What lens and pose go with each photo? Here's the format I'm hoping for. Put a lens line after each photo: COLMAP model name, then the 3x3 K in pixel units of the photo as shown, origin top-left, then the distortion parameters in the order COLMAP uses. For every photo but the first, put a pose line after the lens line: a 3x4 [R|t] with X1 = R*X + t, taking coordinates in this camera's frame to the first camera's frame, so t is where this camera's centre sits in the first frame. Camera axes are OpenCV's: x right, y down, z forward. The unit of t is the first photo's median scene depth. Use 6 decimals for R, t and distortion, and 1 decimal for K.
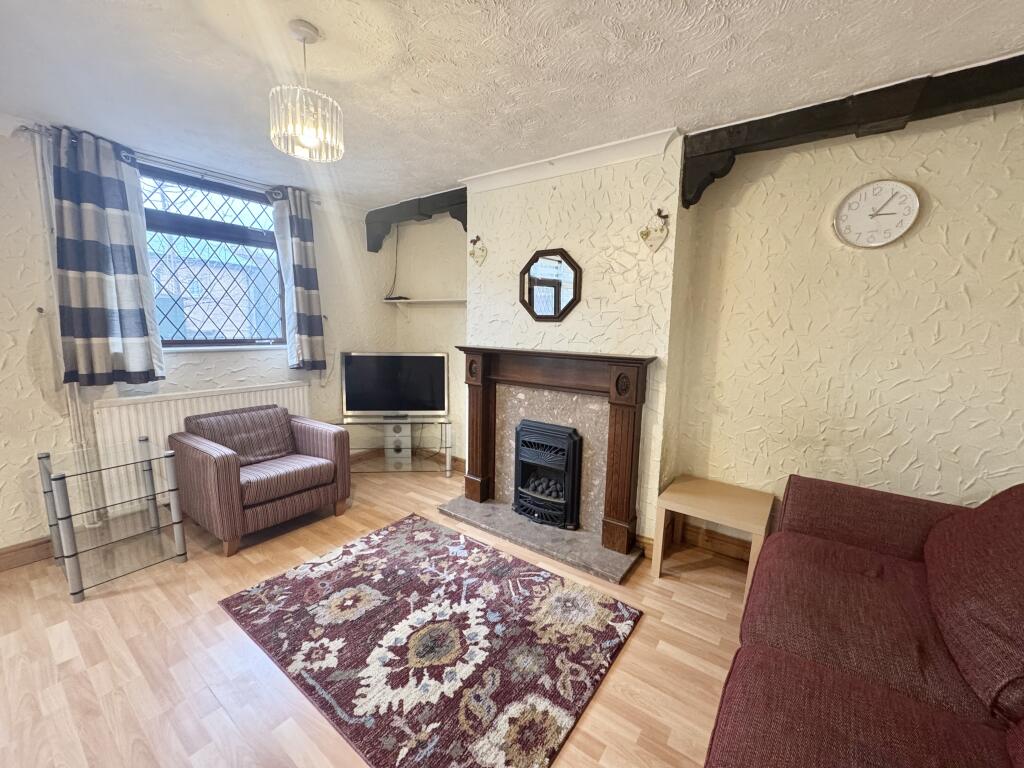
lens RADIAL K [[407.7, 0, 512.0], [0, 407.7, 384.0], [0, 0, 1]] dist [0.000902, -0.000164]
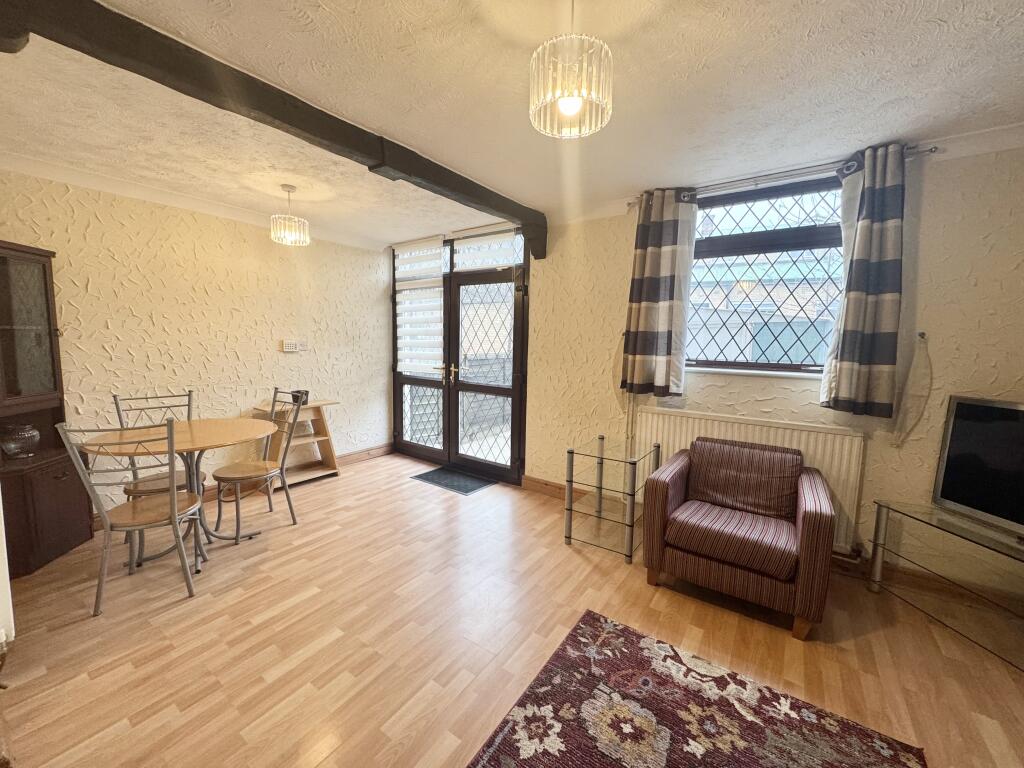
lens RADIAL K [[407.7, 0, 512.0], [0, 407.7, 384.0], [0, 0, 1]] dist [0.000902, -0.000164]
pose [[0.032713, 0.090787, -0.995333, 0.209825], [-0.162048, 0.983171, 0.084351, -0.068566], [0.986240, 0.158533, 0.046875, 0.575070]]
